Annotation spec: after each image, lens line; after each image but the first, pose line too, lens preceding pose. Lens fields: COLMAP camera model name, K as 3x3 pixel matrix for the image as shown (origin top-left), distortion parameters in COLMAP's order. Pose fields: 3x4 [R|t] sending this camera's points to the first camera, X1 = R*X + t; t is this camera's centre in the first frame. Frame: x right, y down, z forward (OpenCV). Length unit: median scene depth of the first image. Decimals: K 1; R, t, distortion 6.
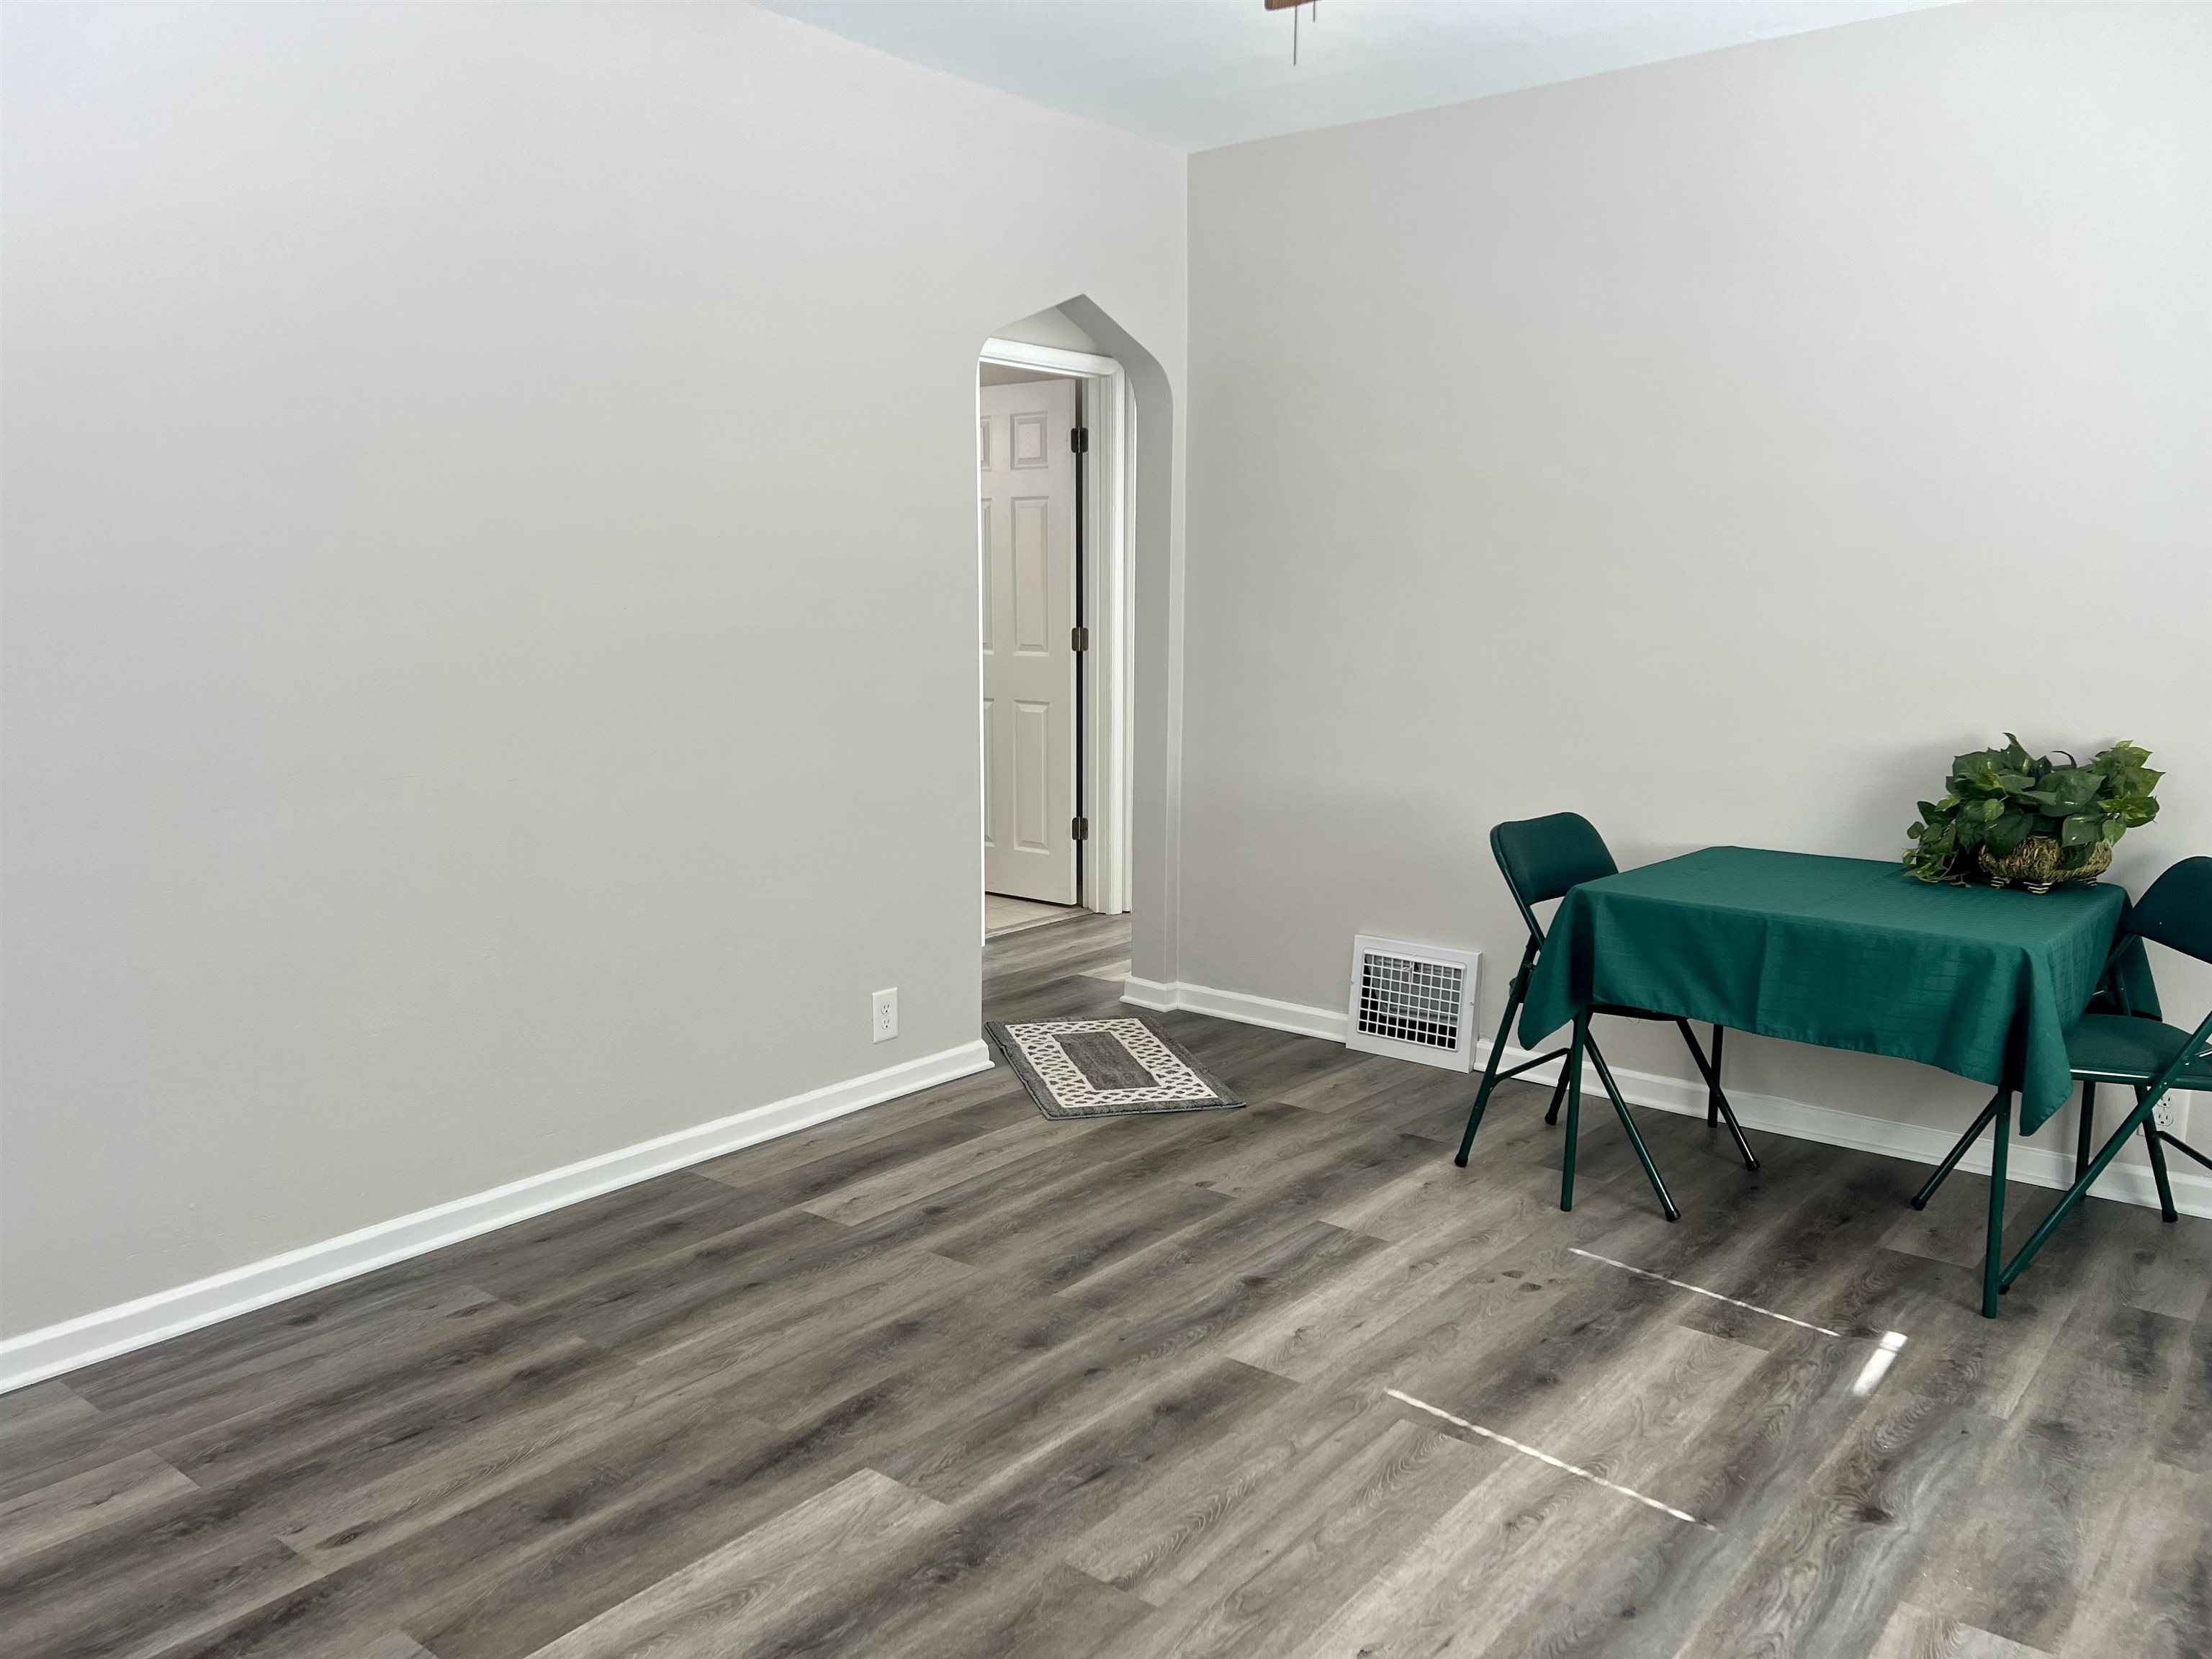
lens RADIAL K [[1688.9, 0, 1106.0], [0, 1688.9, 829.5], [0, 0, 1]] dist [0.046734, -0.050358]
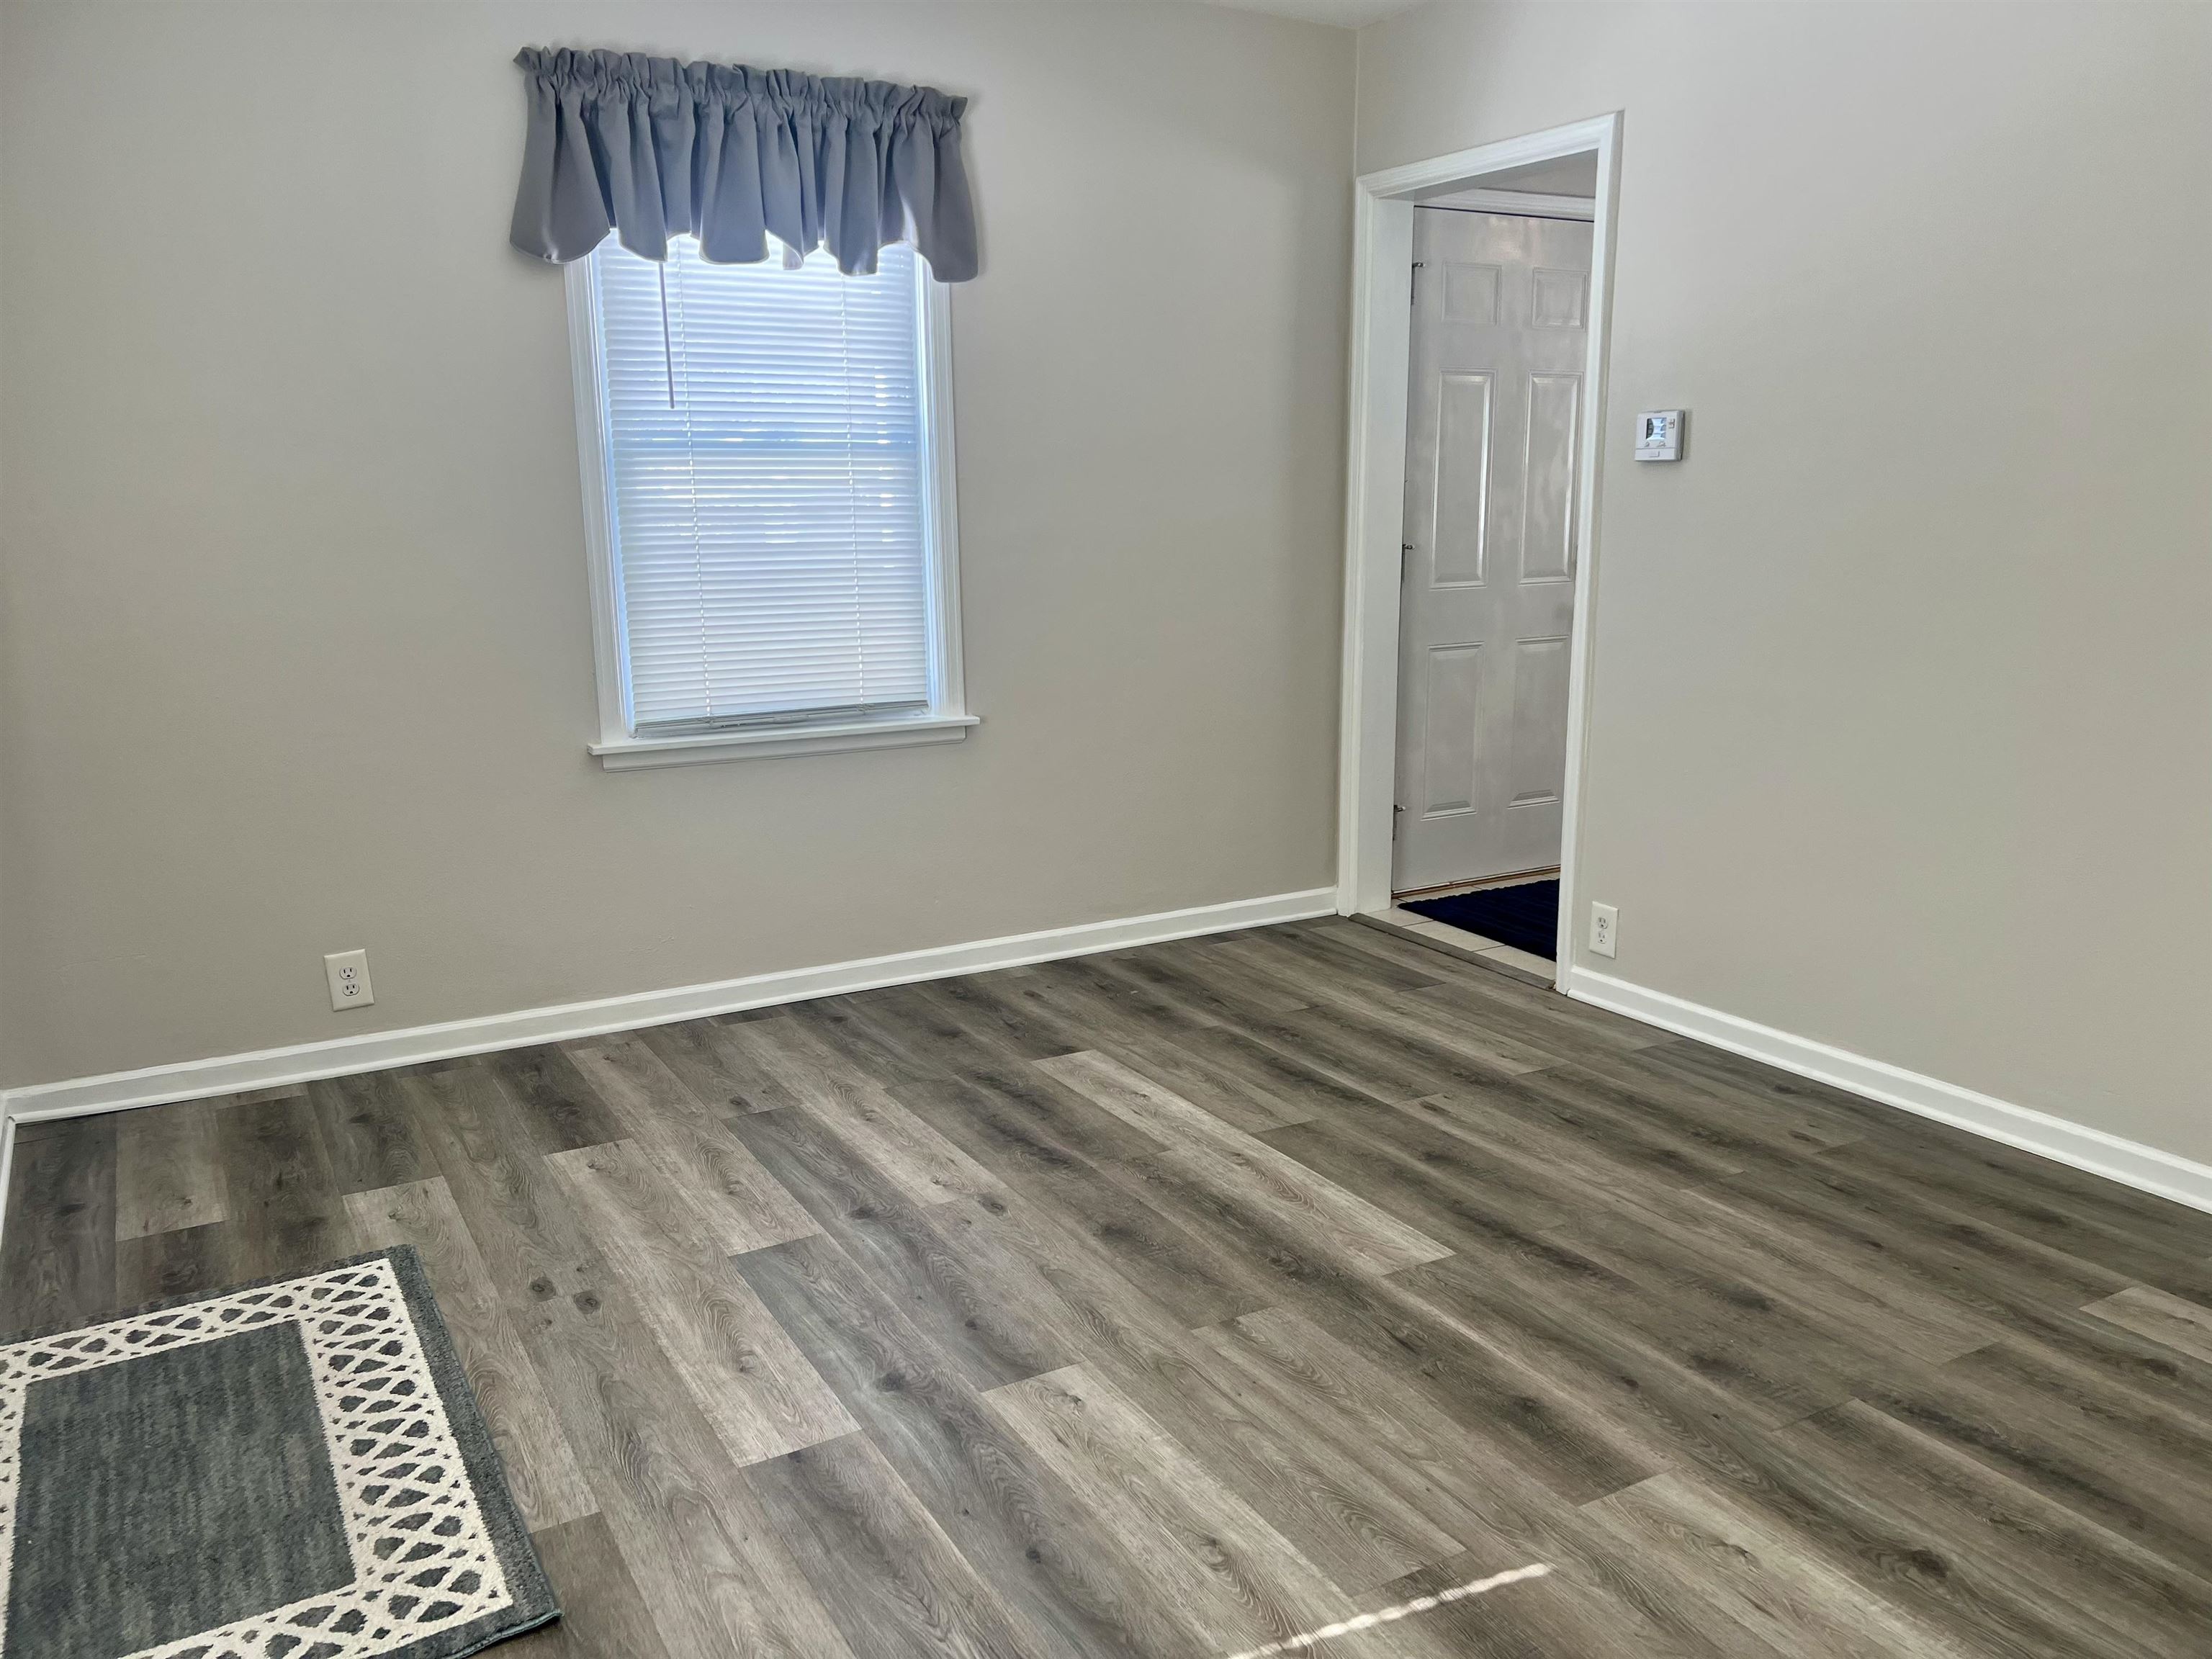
lens RADIAL K [[1688.9, 0, 1106.0], [0, 1688.9, 829.5], [0, 0, 1]] dist [0.046734, -0.050358]
pose [[-0.369703, 0.185000, -0.910546, 0.881549], [-0.125892, 0.960967, 0.246359, -0.148404], [0.920582, 0.205711, -0.331983, 1.020076]]
